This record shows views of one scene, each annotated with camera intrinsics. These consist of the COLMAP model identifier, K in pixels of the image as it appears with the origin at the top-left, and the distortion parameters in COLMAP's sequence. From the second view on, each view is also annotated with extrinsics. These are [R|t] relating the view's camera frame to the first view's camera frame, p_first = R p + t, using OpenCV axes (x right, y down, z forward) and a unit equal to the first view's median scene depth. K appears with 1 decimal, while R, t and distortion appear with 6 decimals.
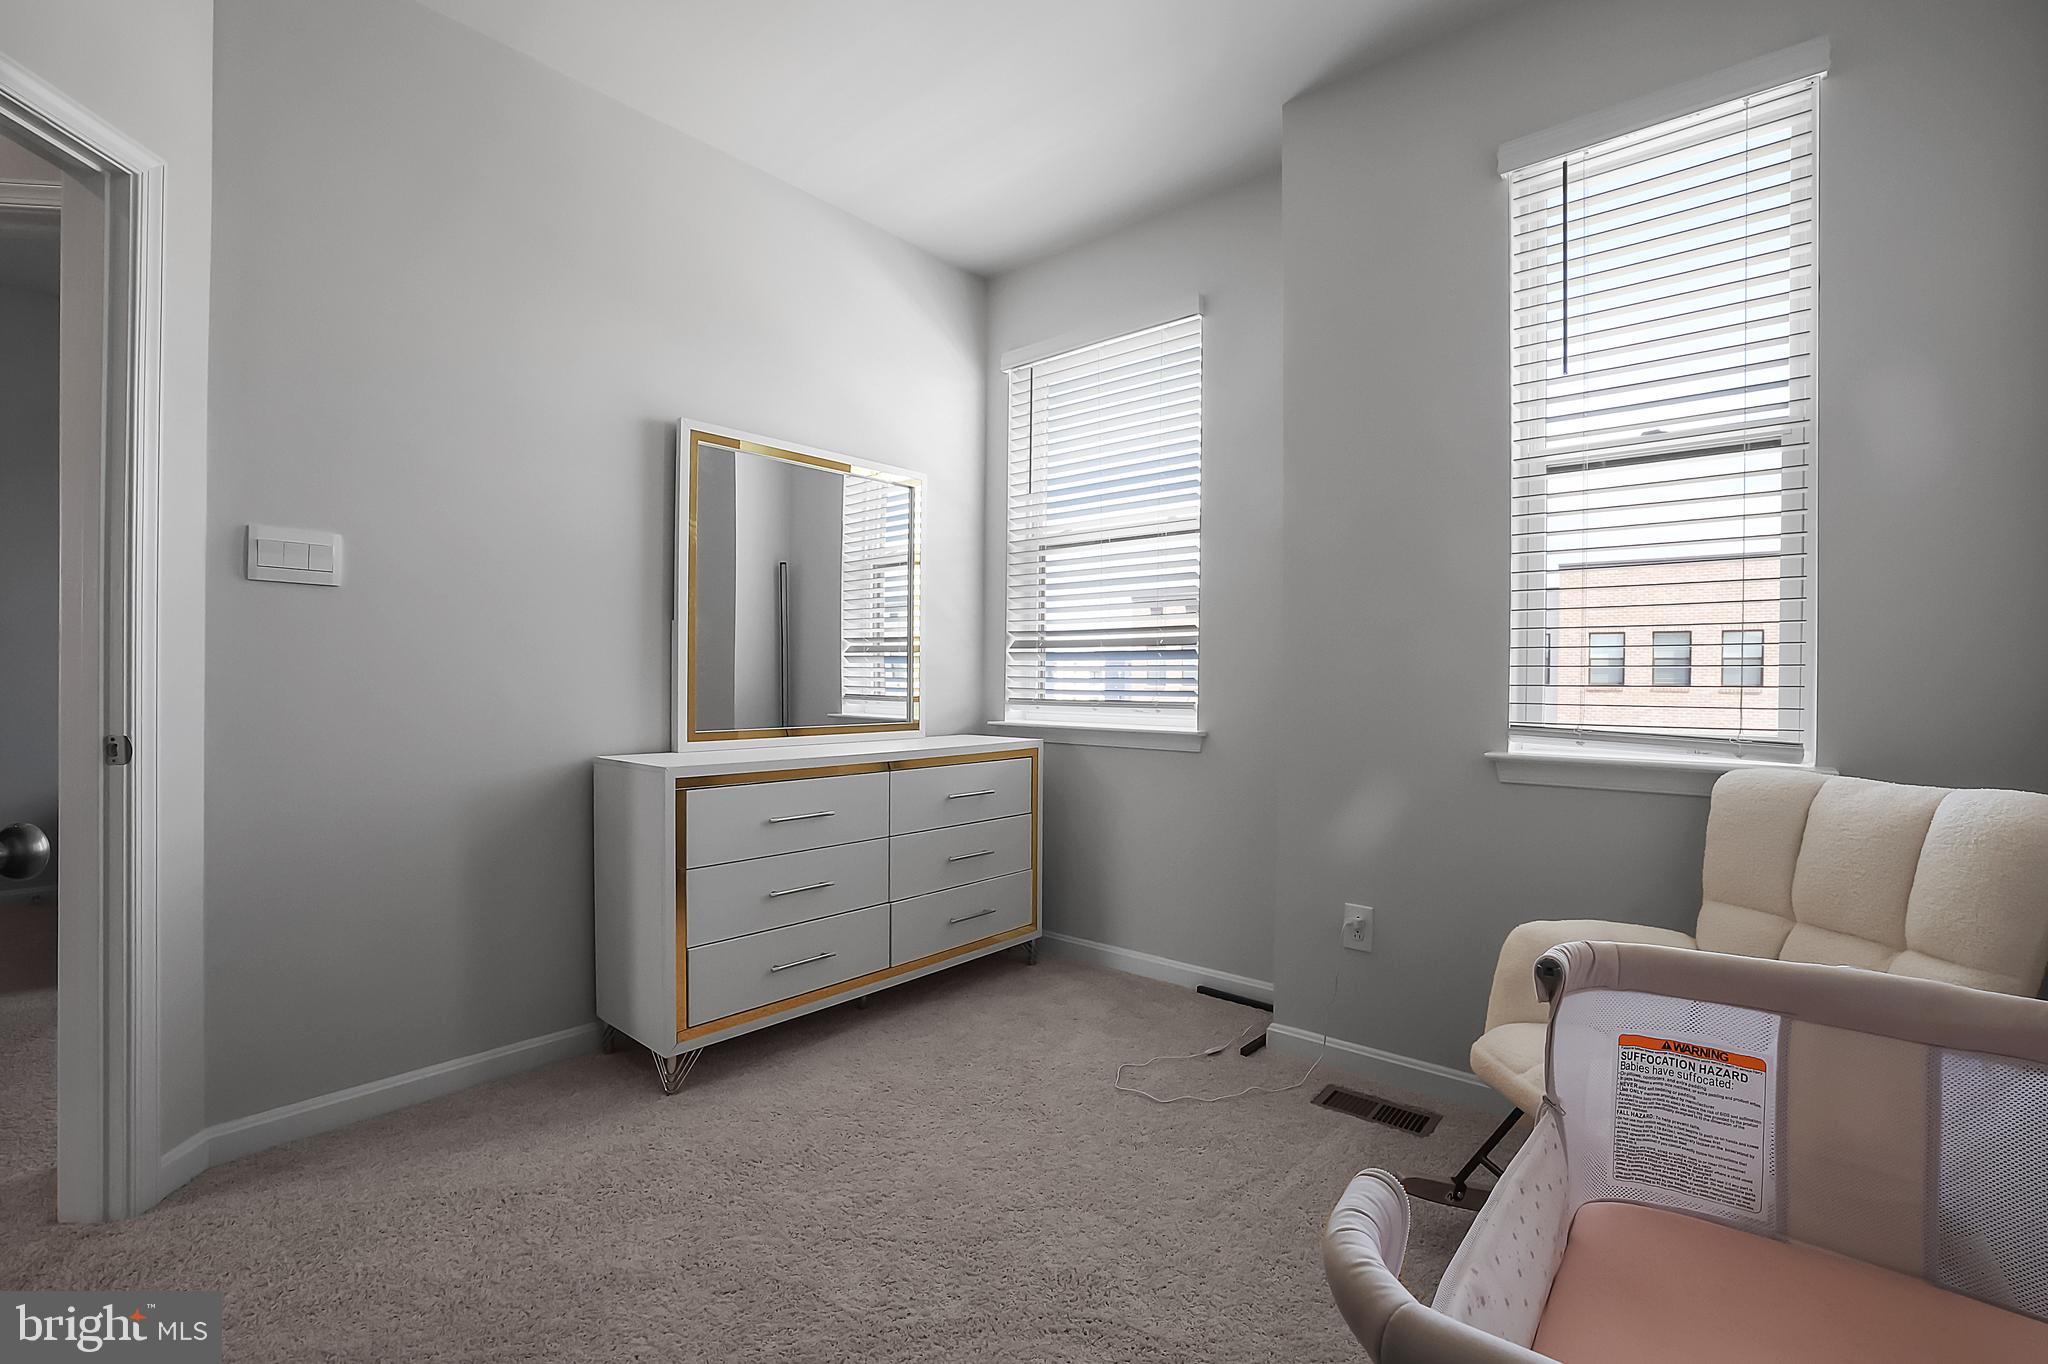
lens RADIAL K [[912.9, 0, 1032.1], [0, 912.9, 679.6], [0, 0, 1]] dist [-0.051665, 0.021736]
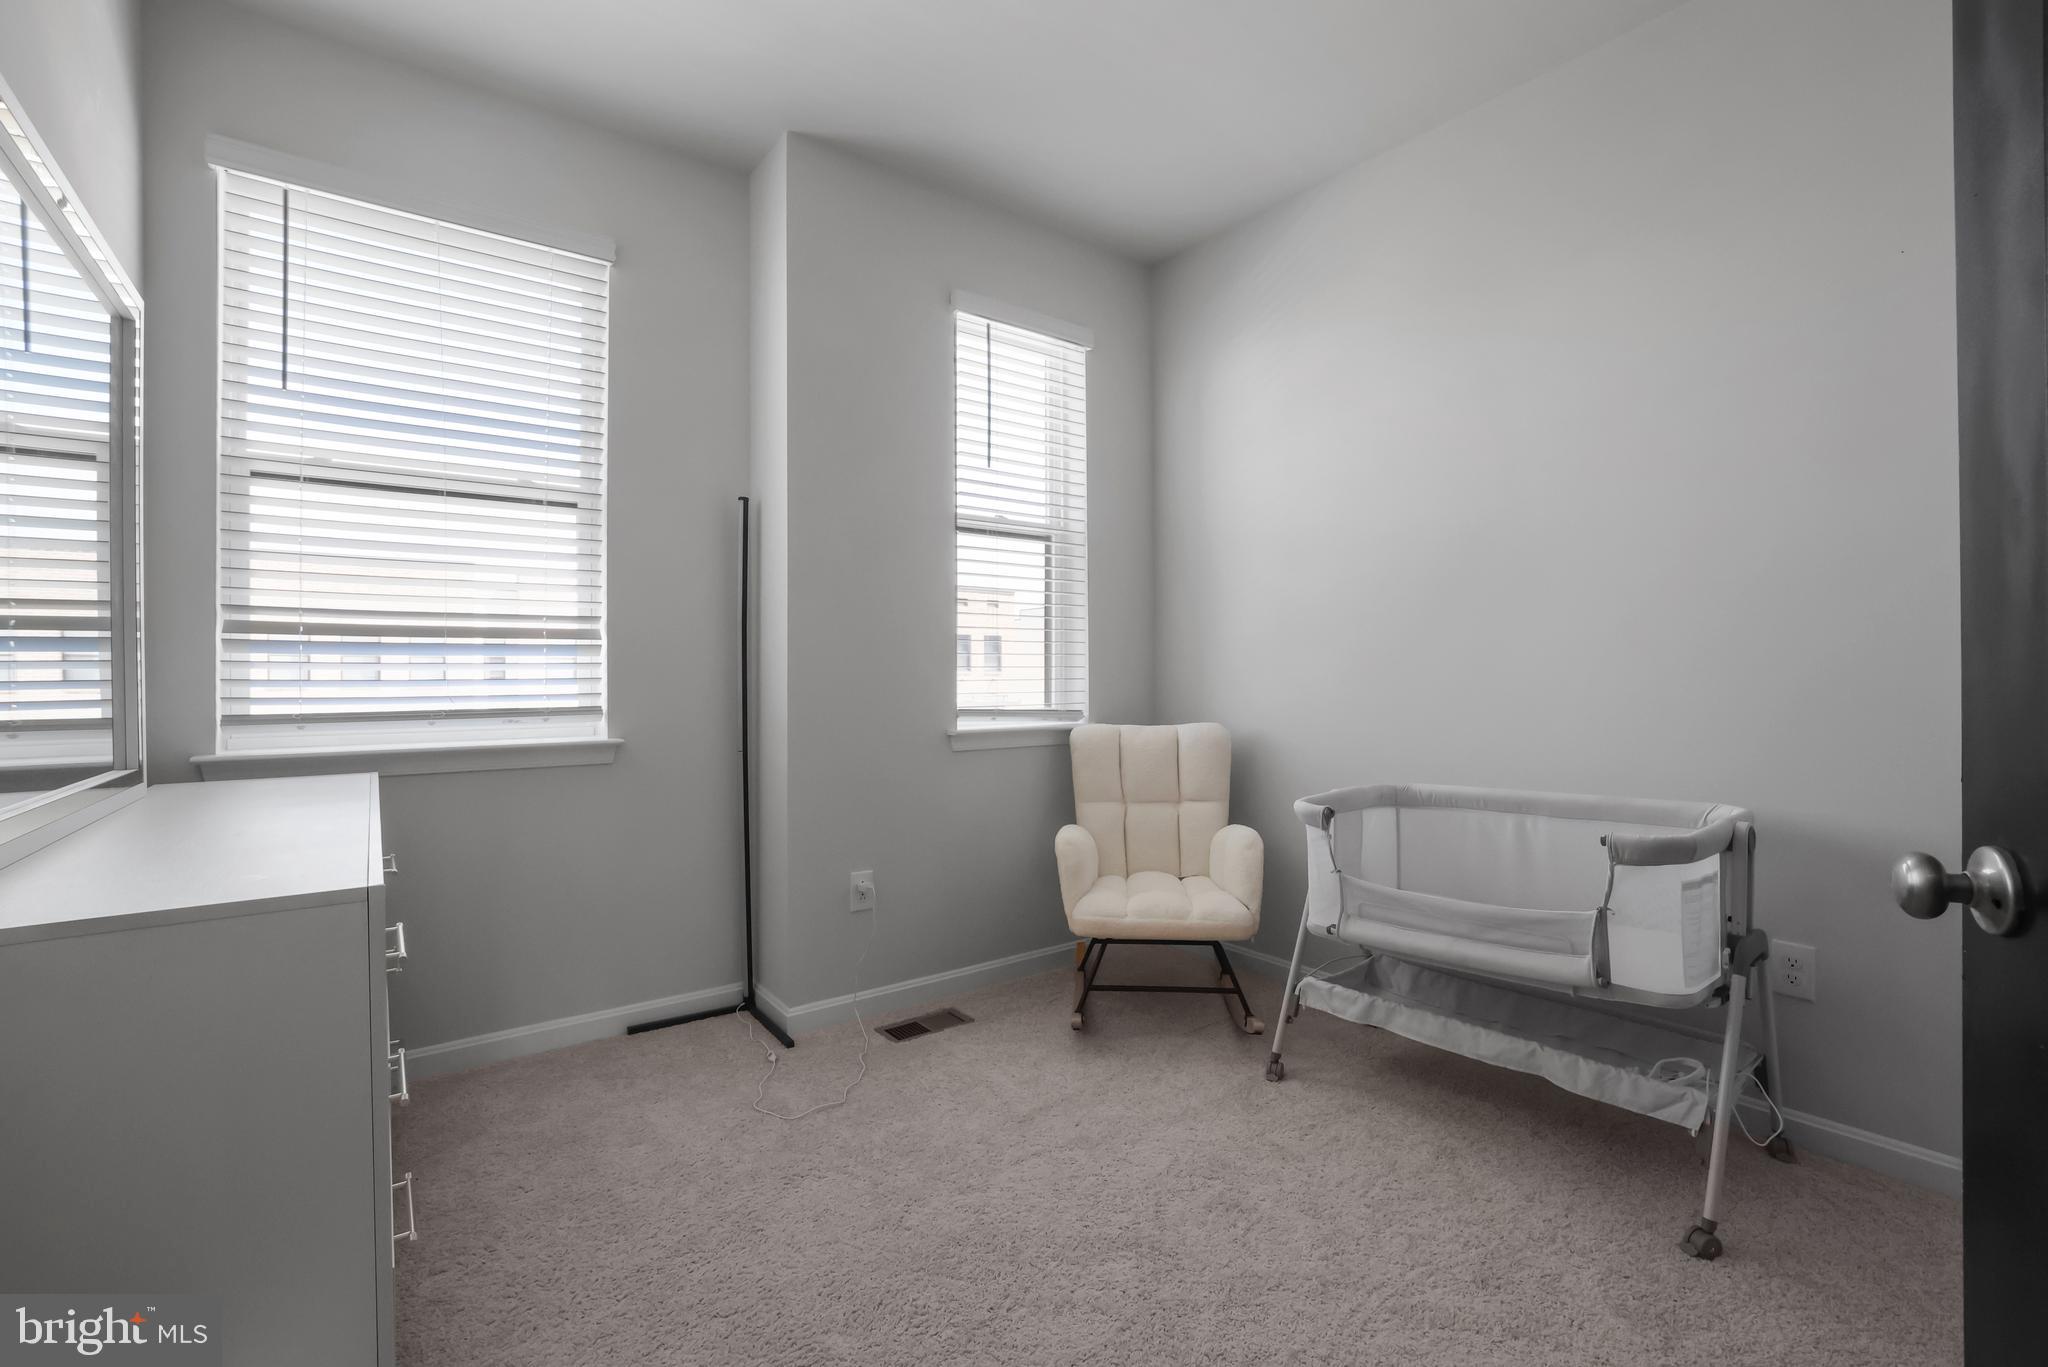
lens RADIAL K [[863.8, 0, 1015.0], [0, 863.8, 673.2], [0, 0, 1]] dist [-0.045772, 0.017136]
pose [[0.229109, -0.001972, 0.973399, -0.597130], [0.008153, 0.999967, 0.000107, -0.003652], [-0.973367, 0.007911, 0.229117, 0.494256]]
